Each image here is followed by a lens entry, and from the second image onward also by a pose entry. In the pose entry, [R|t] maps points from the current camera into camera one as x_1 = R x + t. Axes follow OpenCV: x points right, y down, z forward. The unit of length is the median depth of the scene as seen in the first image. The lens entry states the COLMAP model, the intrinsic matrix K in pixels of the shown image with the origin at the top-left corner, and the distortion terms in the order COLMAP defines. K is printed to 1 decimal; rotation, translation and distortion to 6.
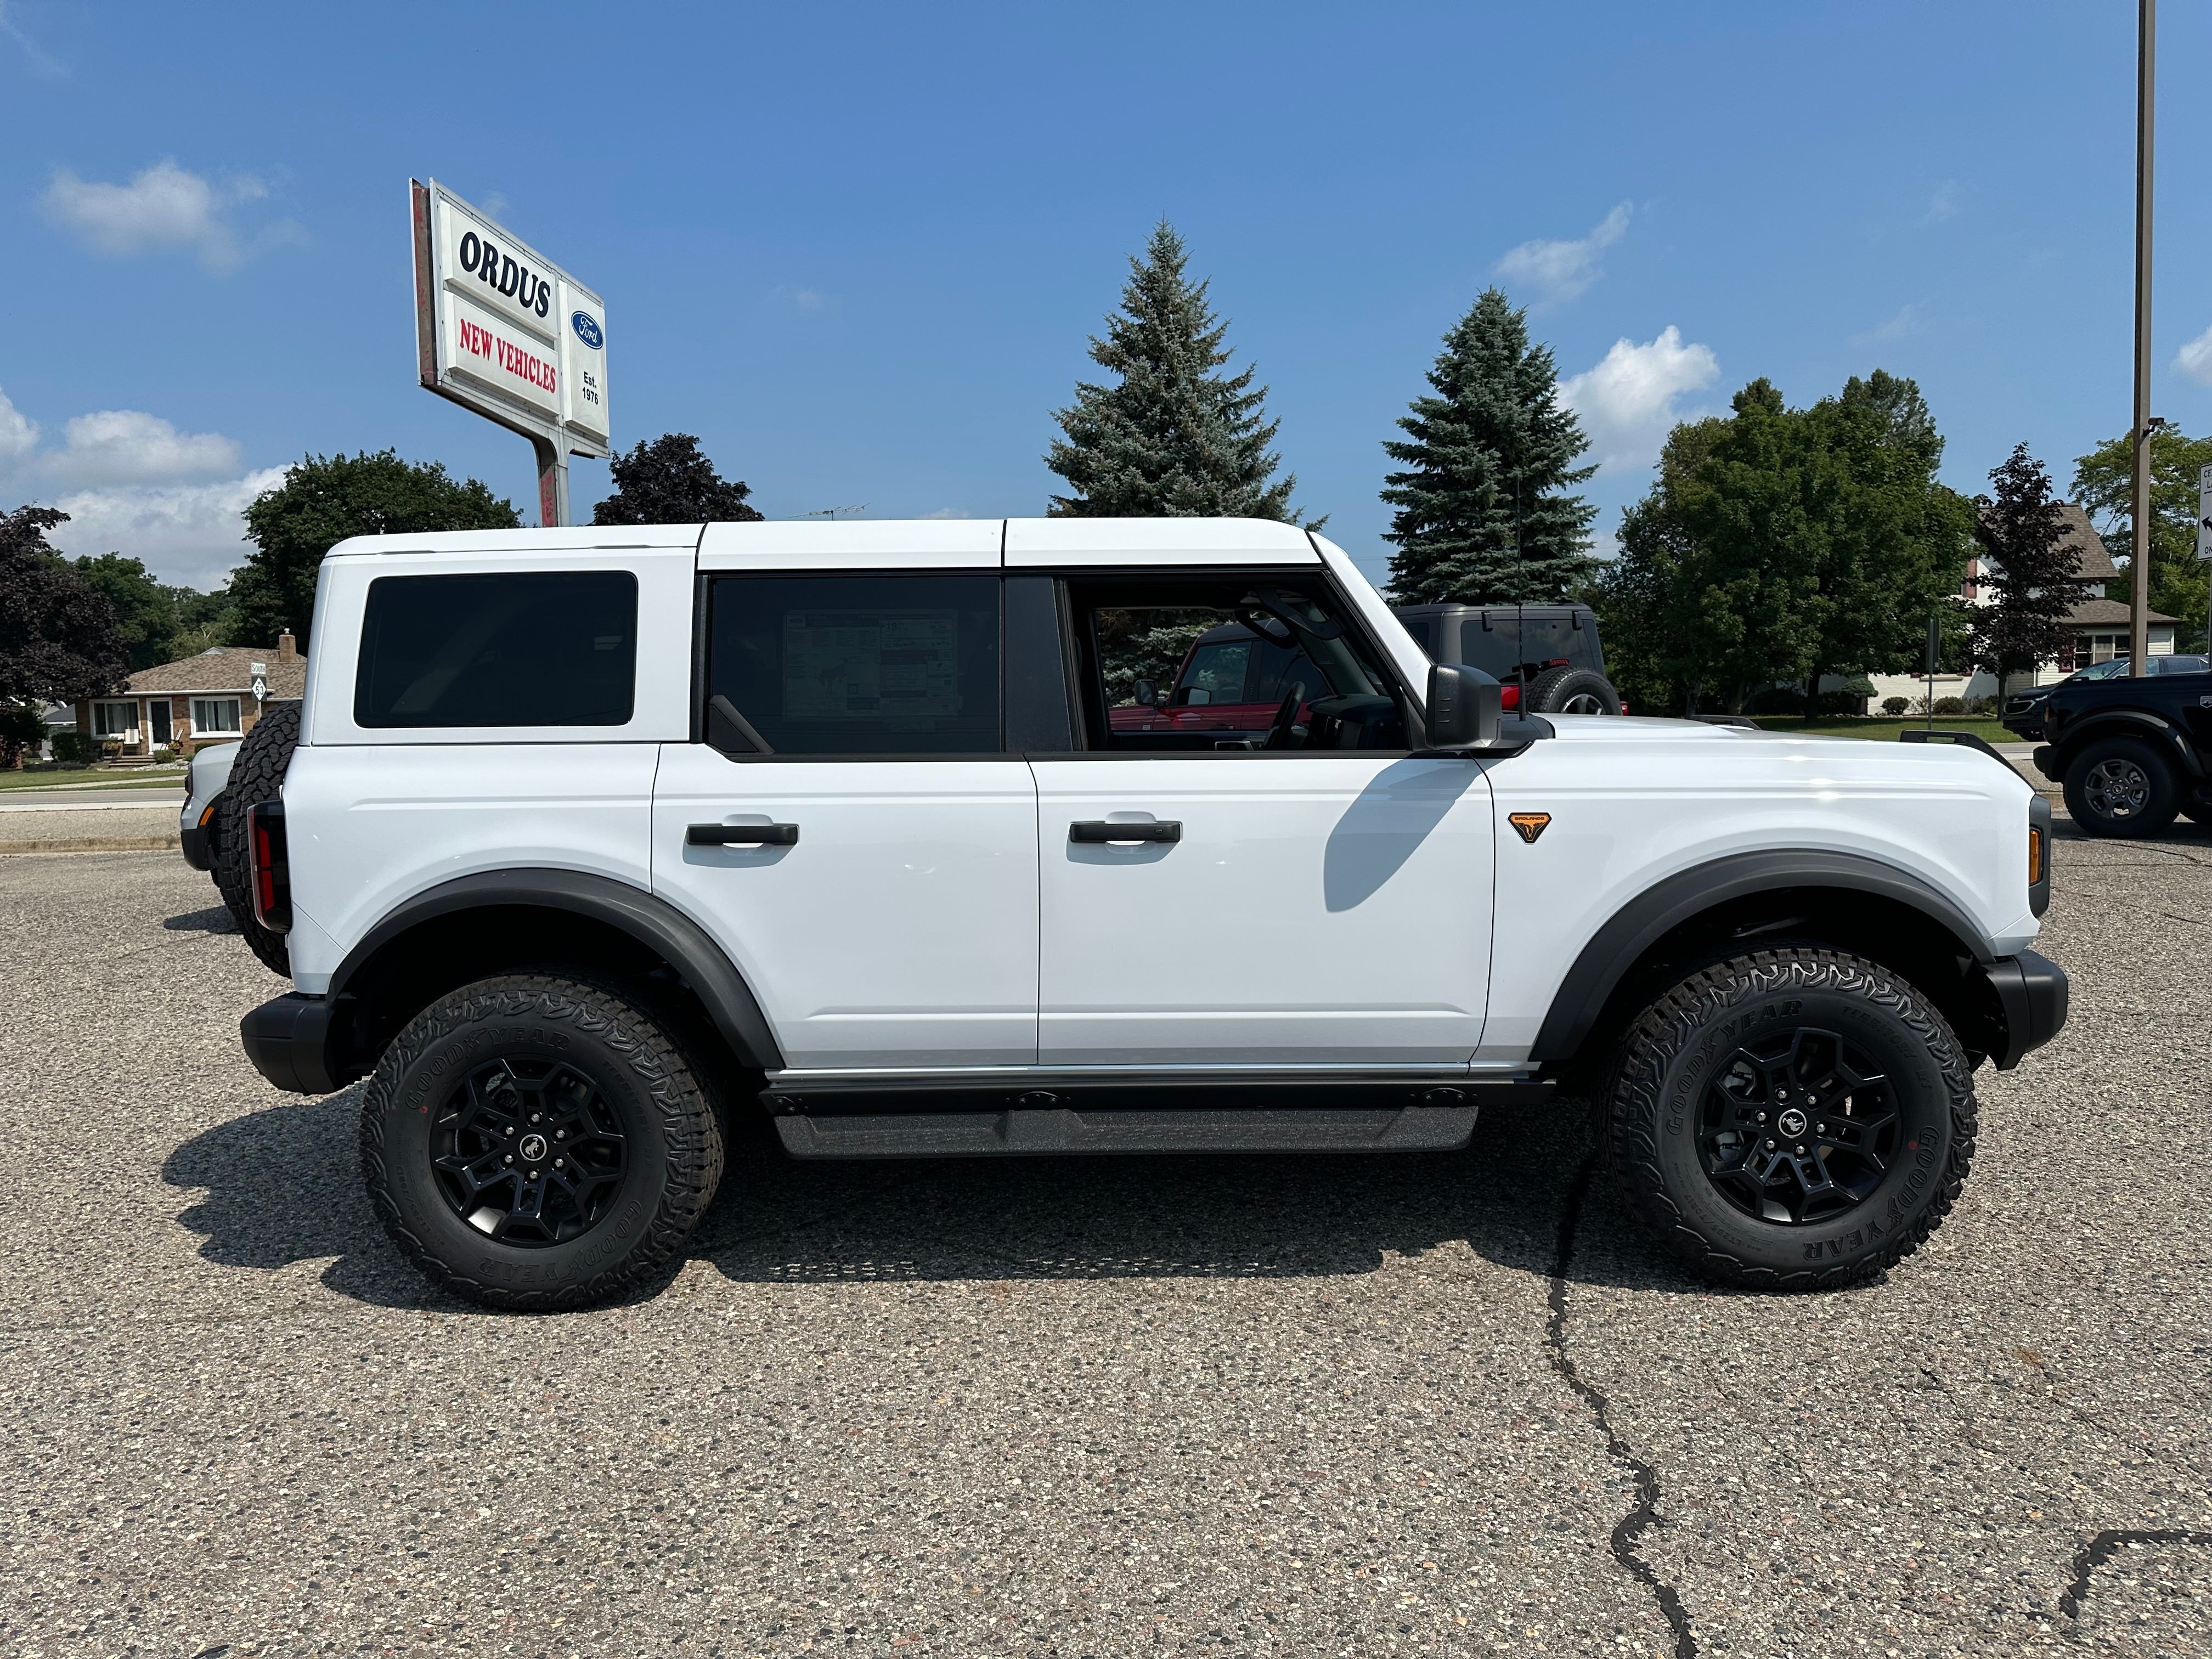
lens RADIAL K [[1600.3, 0, 1106.0], [0, 1600.3, 829.5], [0, 0, 1]] dist [0.032105, -0.045049]
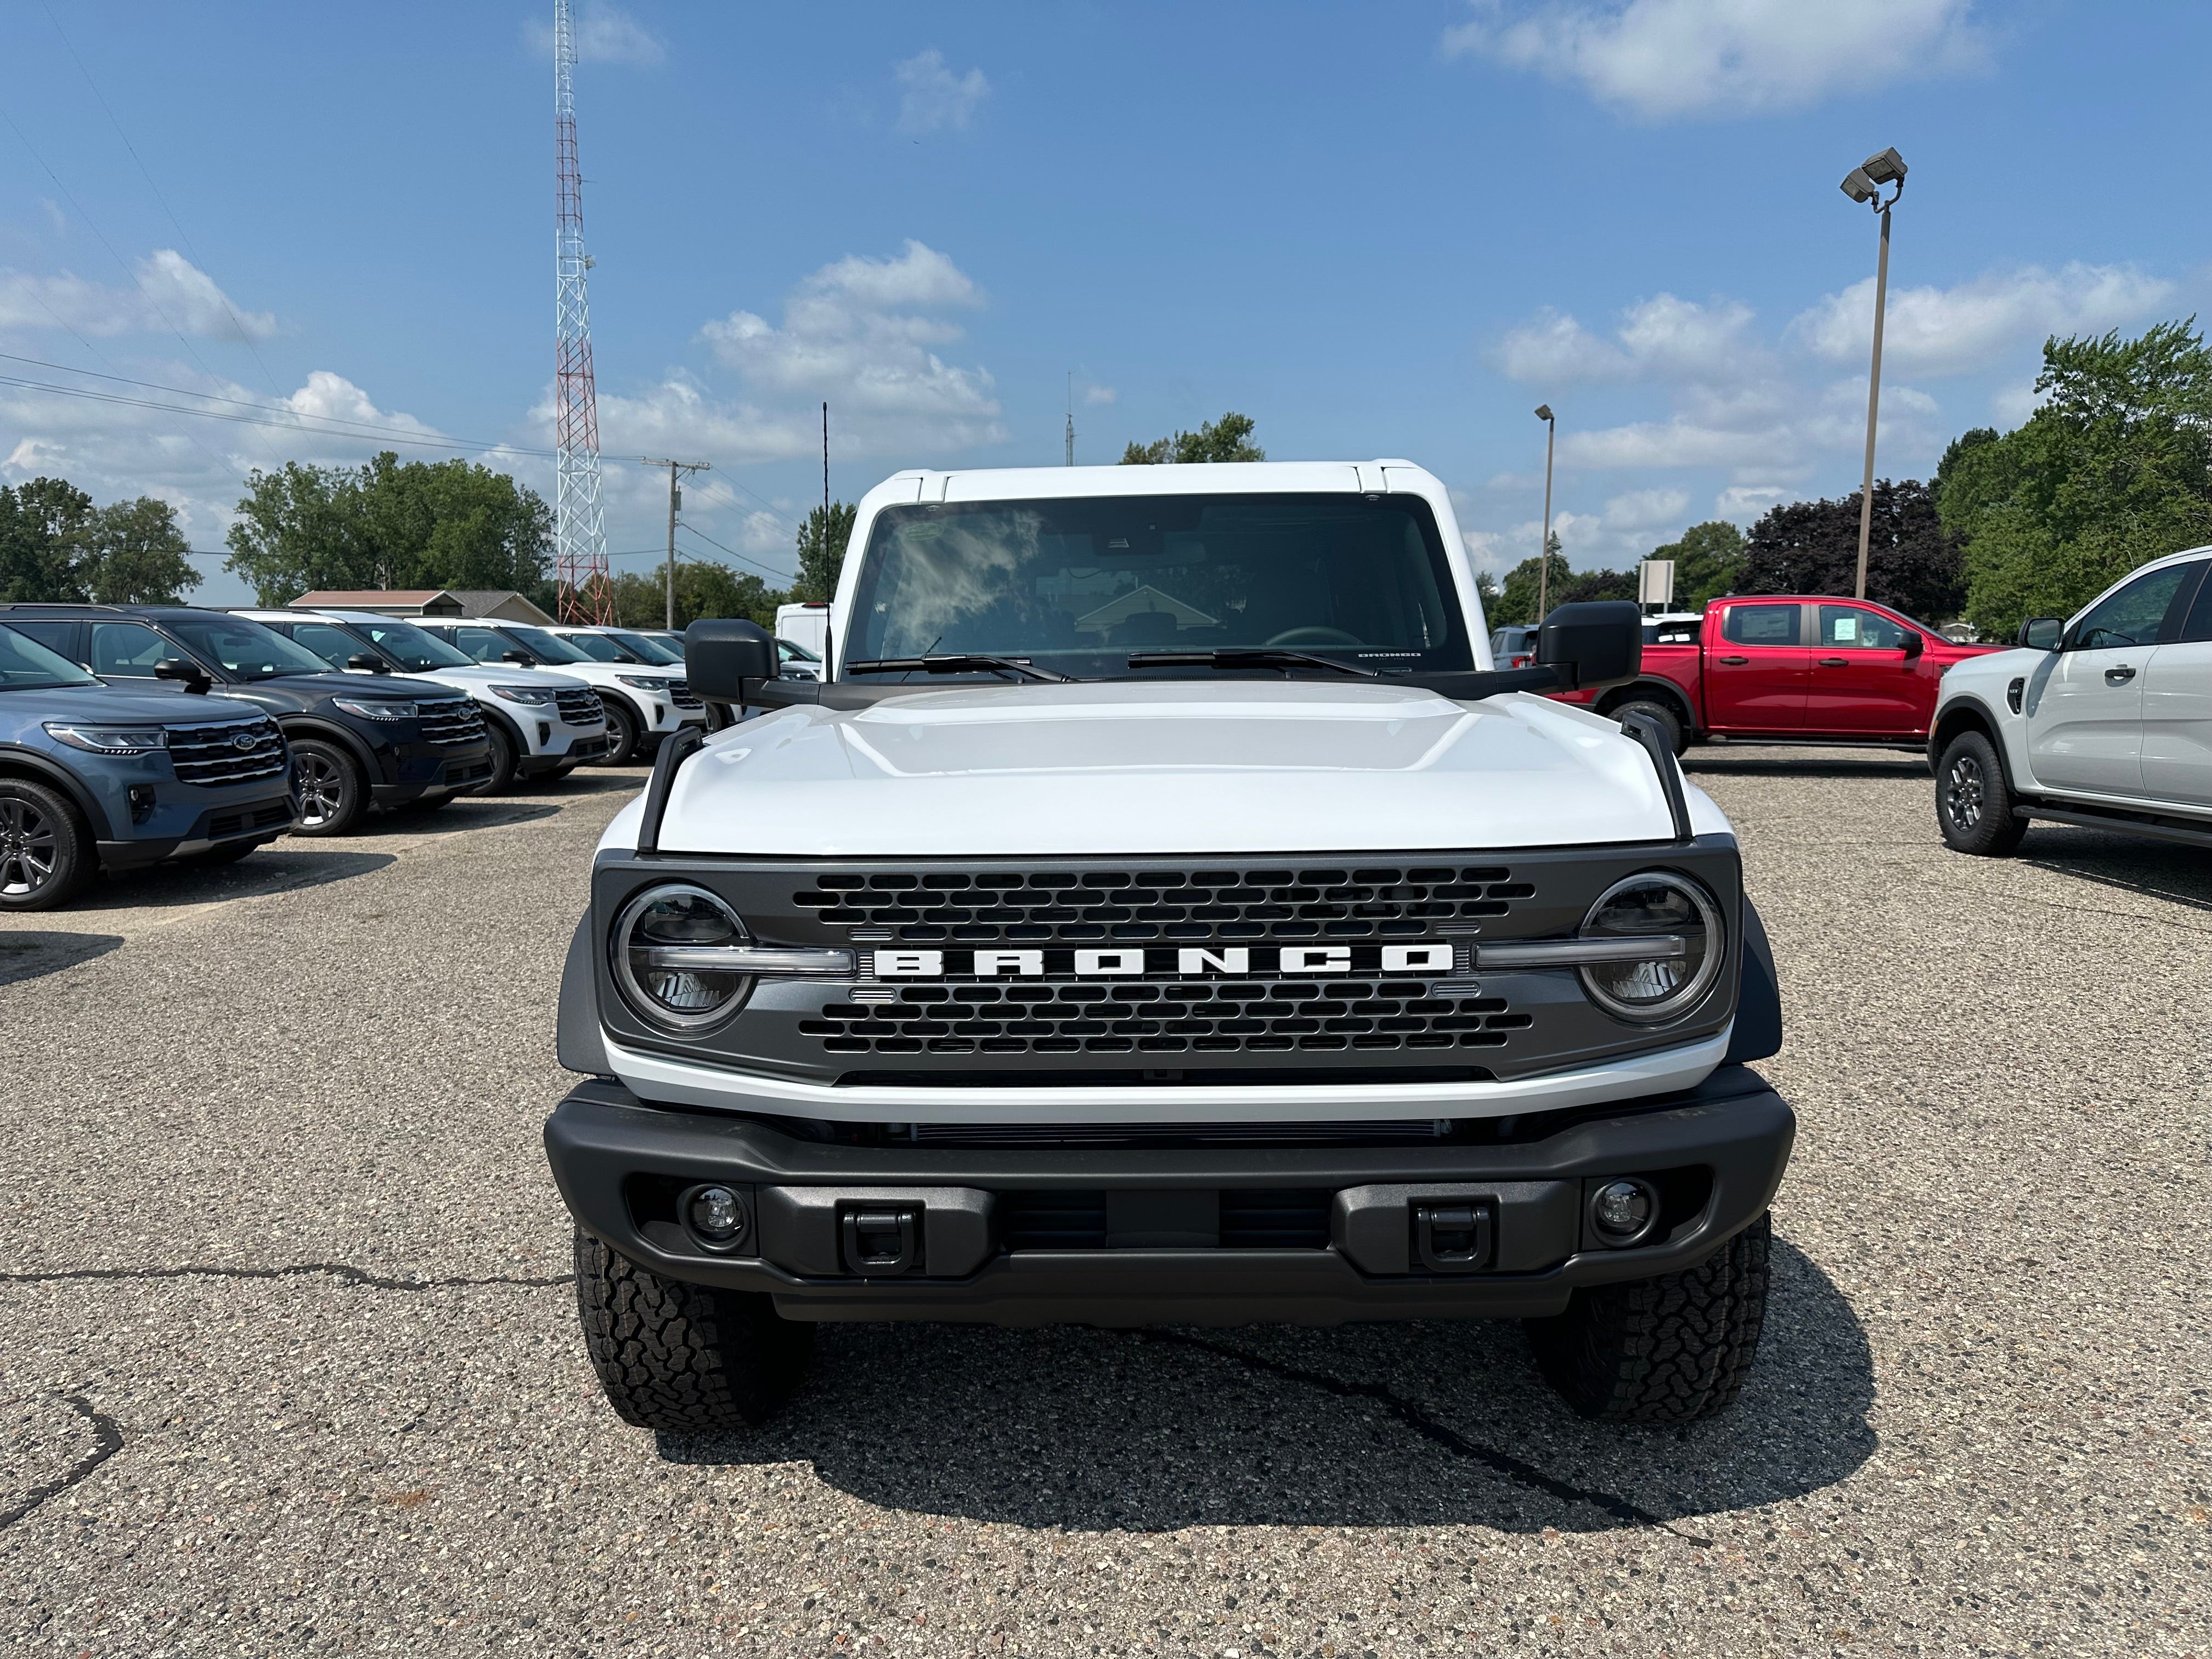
lens RADIAL K [[1600.3, 0, 1106.0], [0, 1600.3, 829.5], [0, 0, 1]] dist [0.032105, -0.045049]
pose [[-0.033261, 0.142758, -0.989199, 1.640764], [-0.047572, 0.988398, 0.144242, -0.173136], [0.998314, 0.051856, -0.026083, 1.691035]]
